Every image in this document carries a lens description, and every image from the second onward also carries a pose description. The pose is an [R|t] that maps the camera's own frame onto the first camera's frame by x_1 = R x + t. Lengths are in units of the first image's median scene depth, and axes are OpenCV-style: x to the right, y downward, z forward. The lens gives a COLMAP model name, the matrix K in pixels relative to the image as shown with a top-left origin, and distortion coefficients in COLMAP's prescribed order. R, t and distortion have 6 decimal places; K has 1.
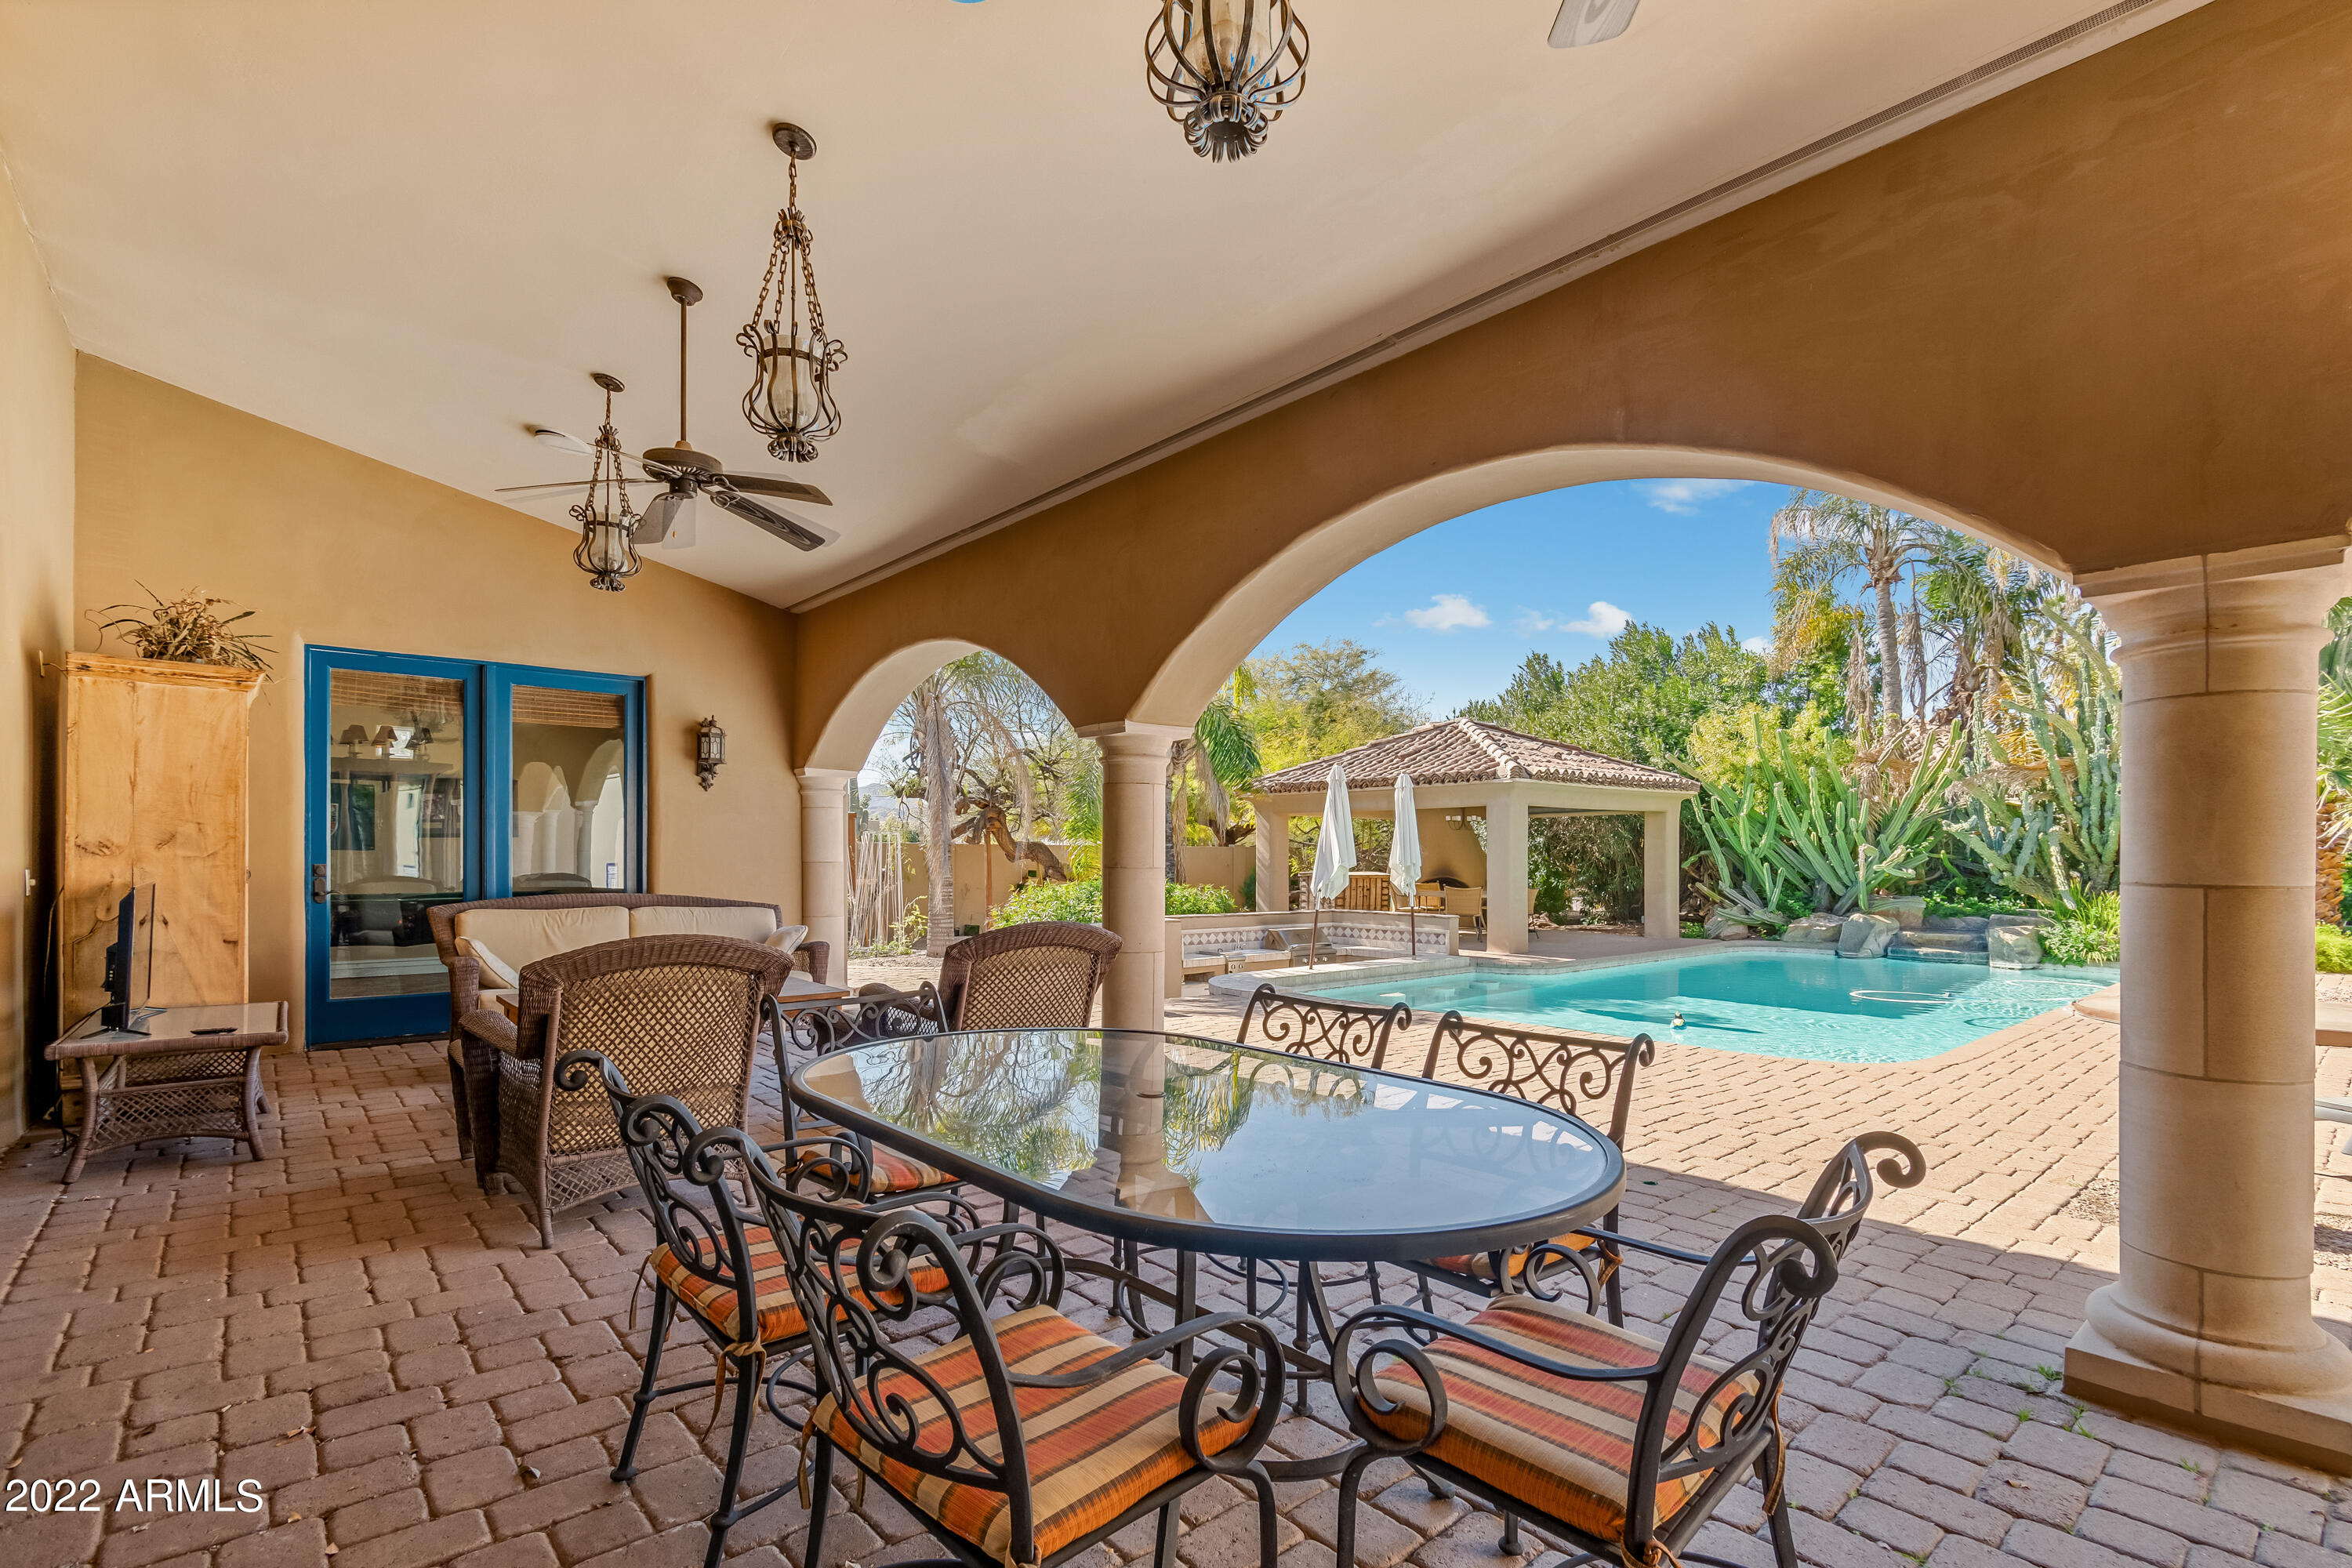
lens RADIAL K [[1100.0, 0, 1151.5], [0, 1100.0, 852.5], [0, 0, 1]] dist [0.000311, 0.000371]
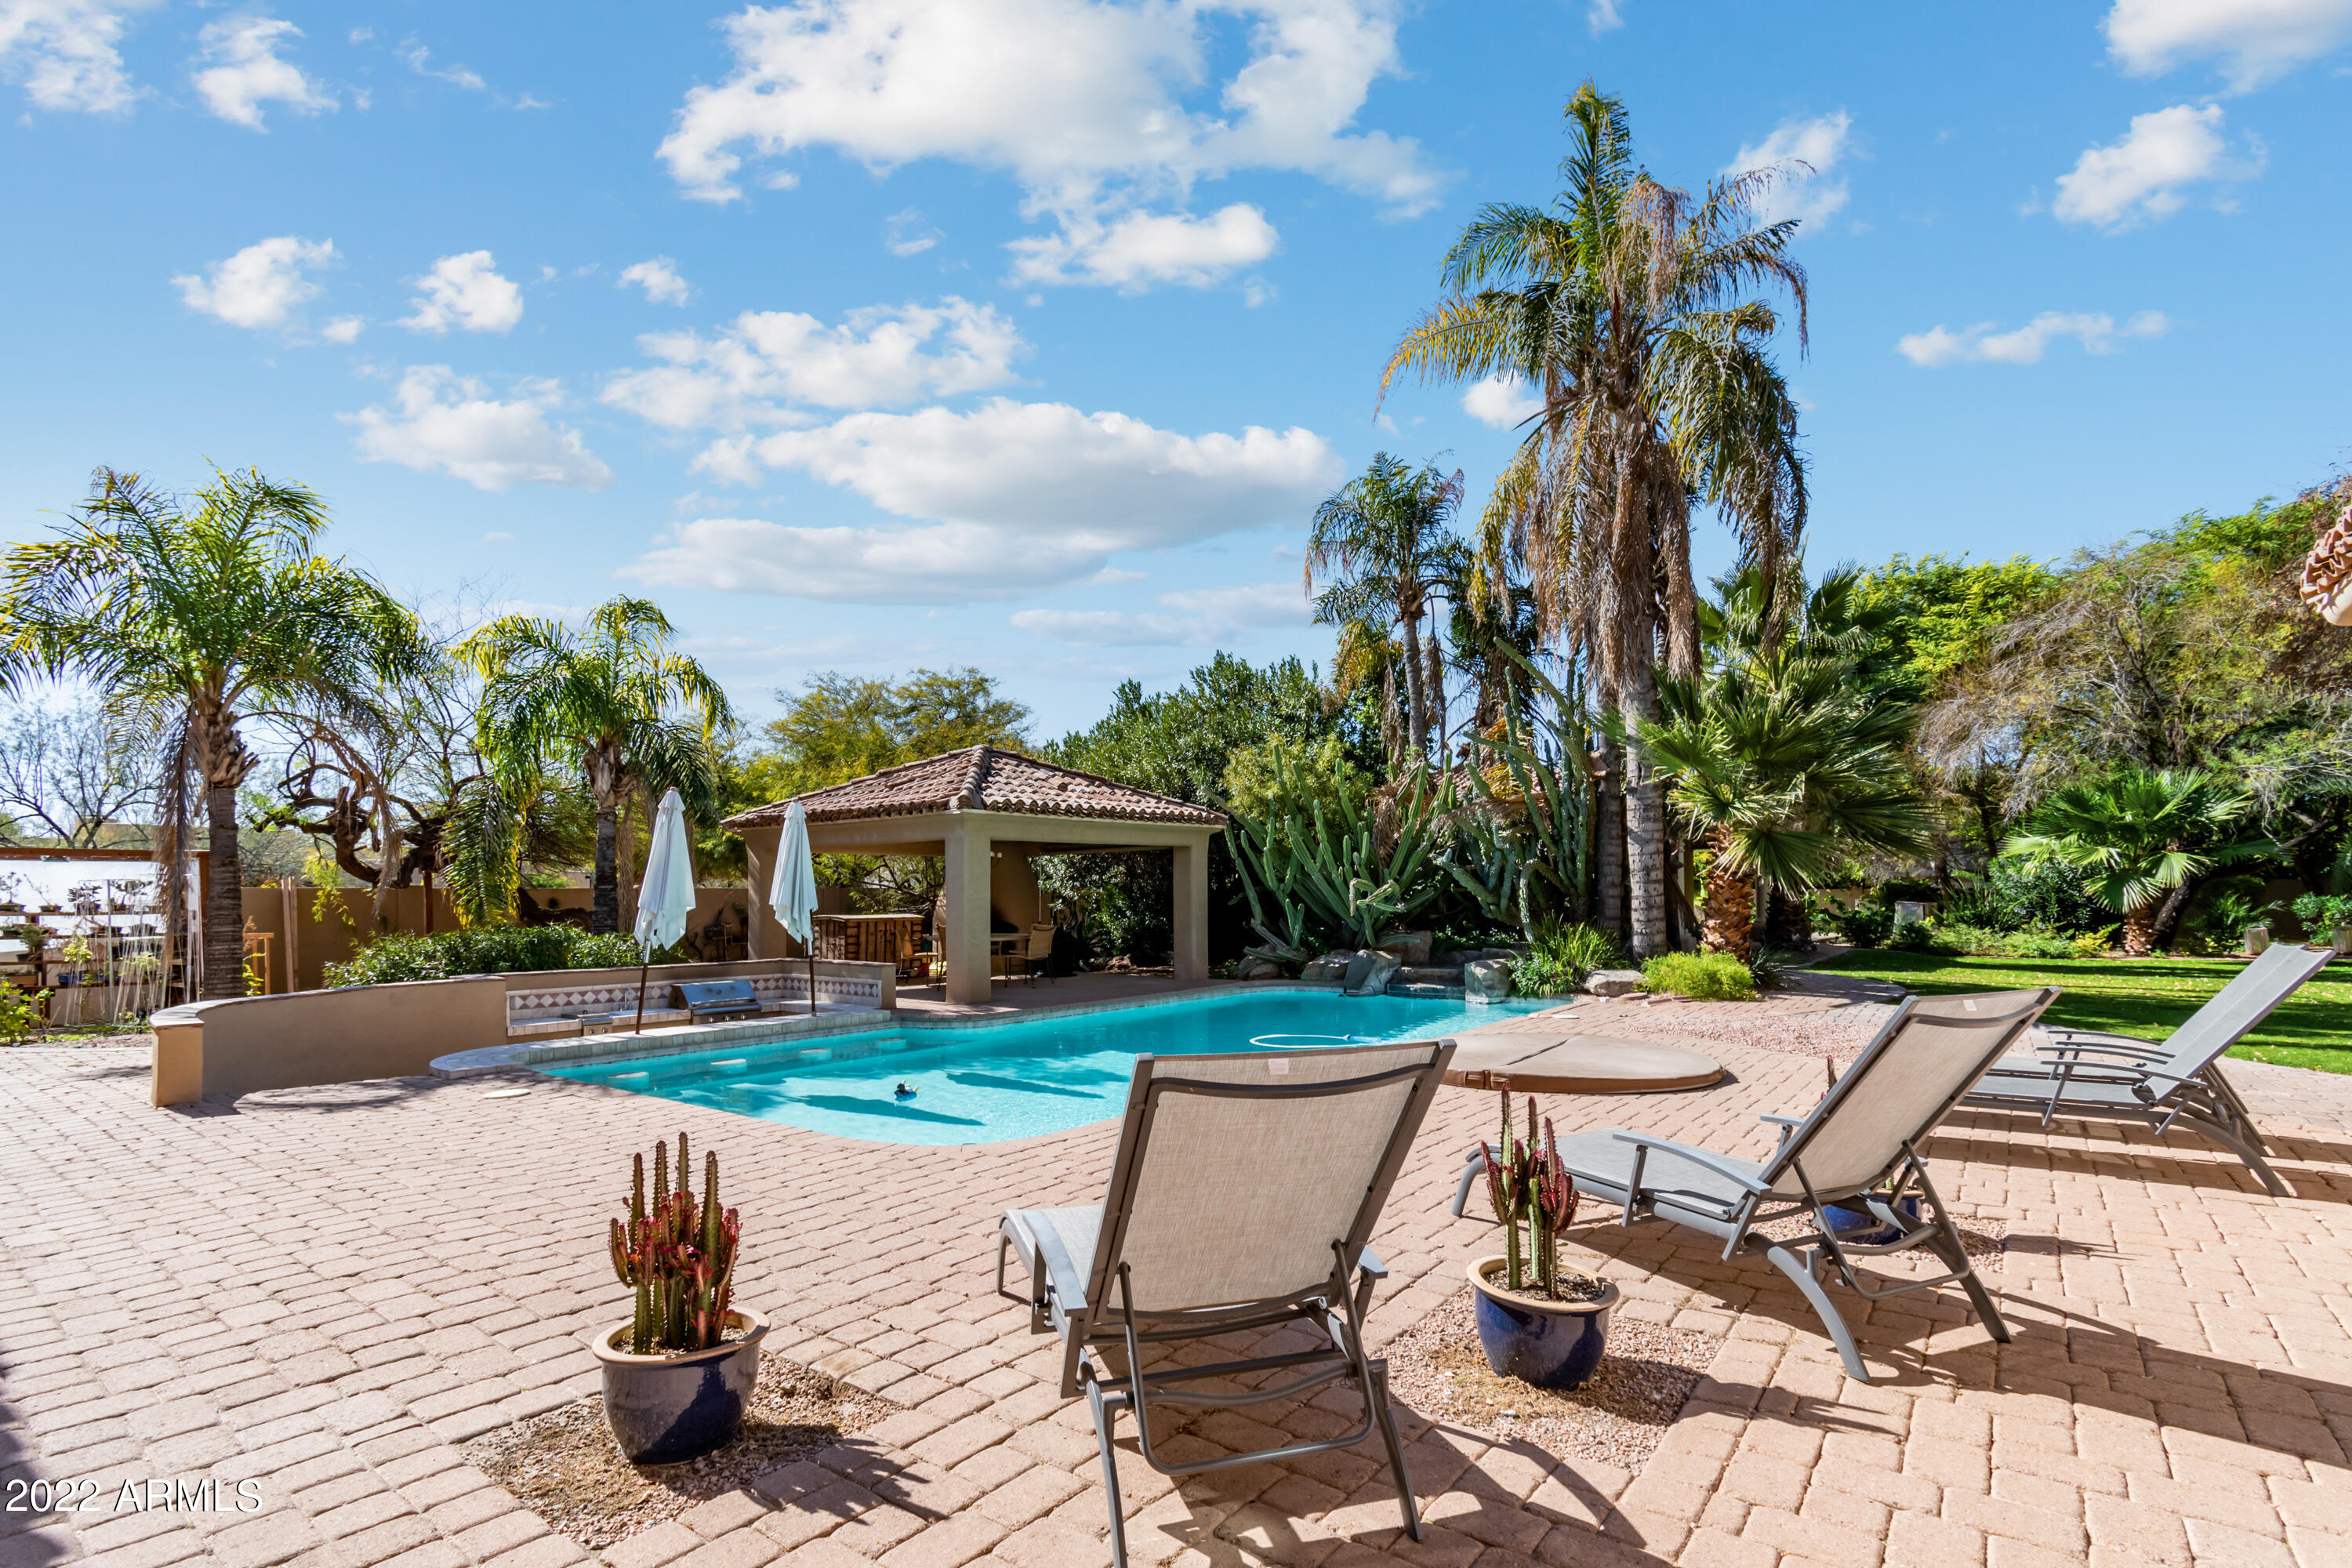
lens RADIAL K [[1100.0, 0, 1168.0], [0, 1100.0, 884.6], [0, 0, 1]] dist [0.000311, 0.000371]
pose [[0.980766, -0.010153, 0.194924, 0.274137], [0.011232, 0.999927, -0.004429, 0.000037], [-0.194864, 0.006533, 0.980808, 0.070467]]
